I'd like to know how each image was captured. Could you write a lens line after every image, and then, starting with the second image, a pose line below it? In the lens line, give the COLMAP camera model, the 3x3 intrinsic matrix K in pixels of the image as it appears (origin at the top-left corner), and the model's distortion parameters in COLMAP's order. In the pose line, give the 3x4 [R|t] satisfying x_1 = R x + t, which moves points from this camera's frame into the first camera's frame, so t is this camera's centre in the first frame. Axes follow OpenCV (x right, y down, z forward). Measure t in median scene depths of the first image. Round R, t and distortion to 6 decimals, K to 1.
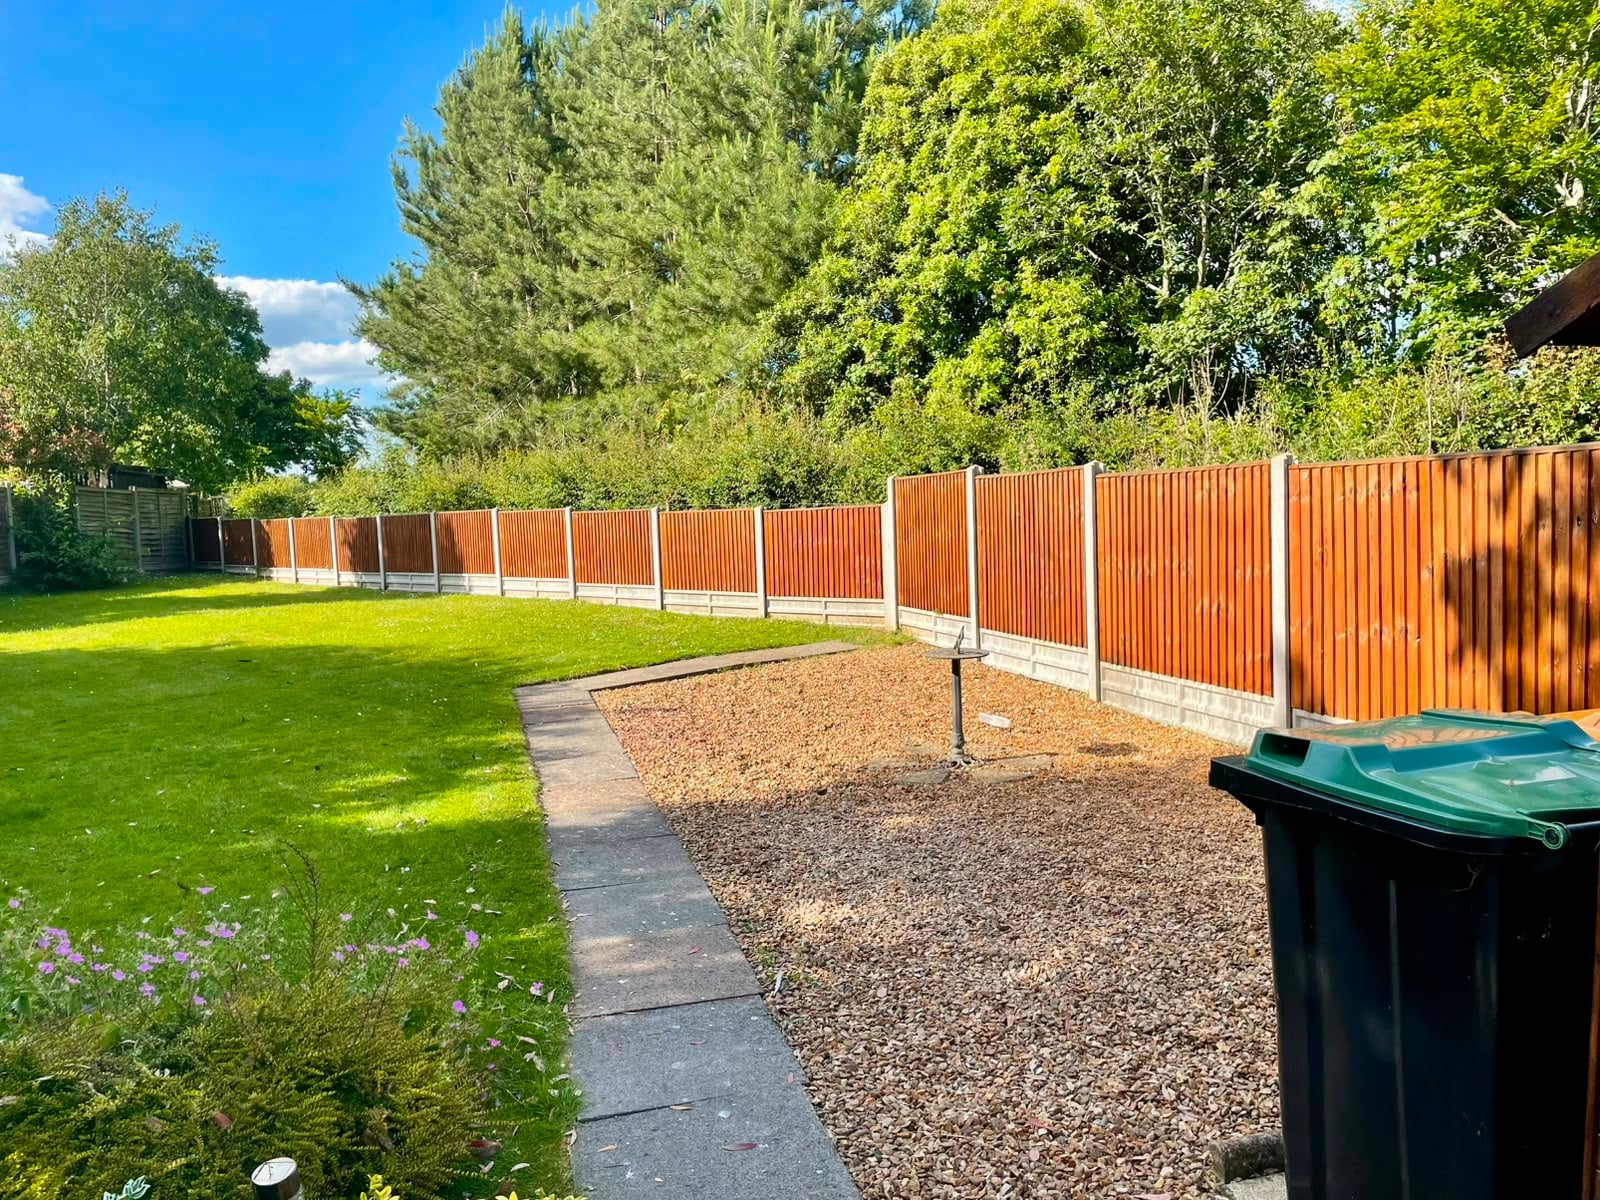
lens RADIAL K [[1142.3, 0, 797.5], [0, 1142.3, 607.6], [0, 0, 1]] dist [0.065545, -0.119028]
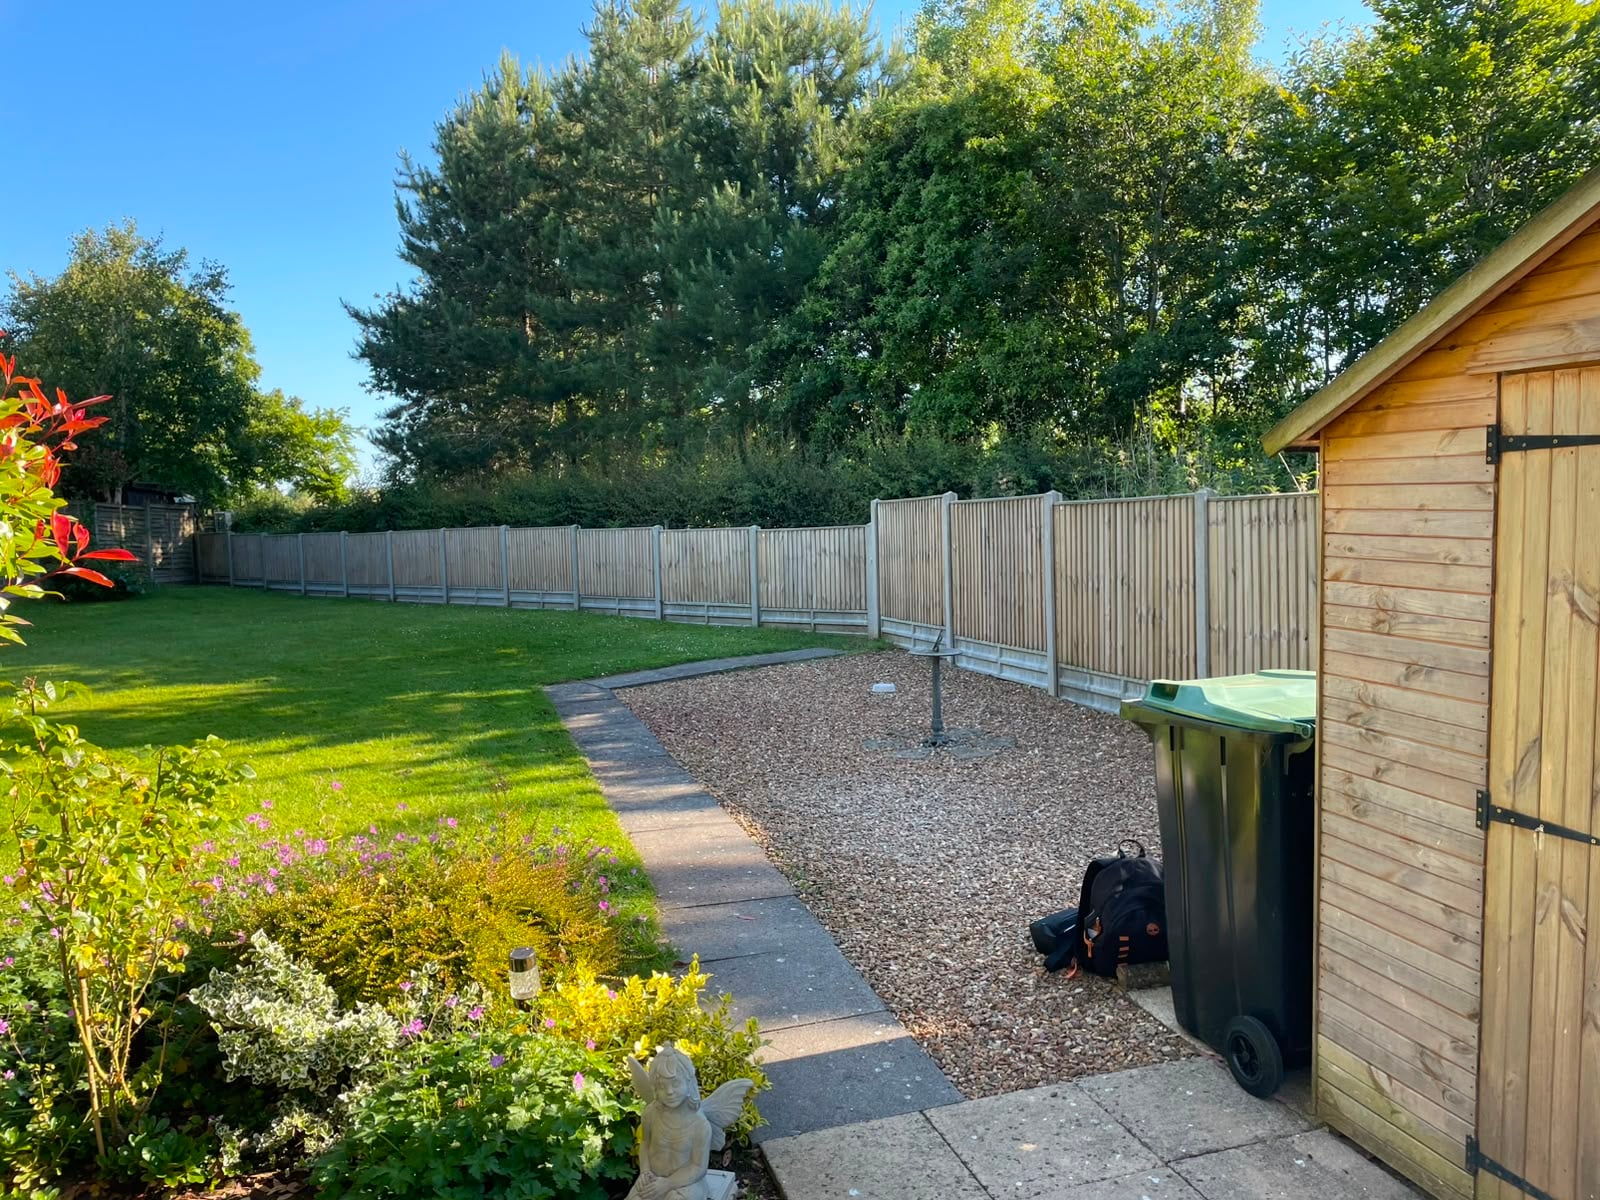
lens RADIAL K [[1170.9, 0, 800.0], [0, 1170.9, 600.0], [0, 0, 1]] dist [0.000766, 0.000198]
pose [[0.999494, 0.004299, 0.031509, -0.019817], [-0.003605, 0.999750, -0.022051, 0.006254], [-0.031596, 0.021926, 0.999260, -0.102816]]
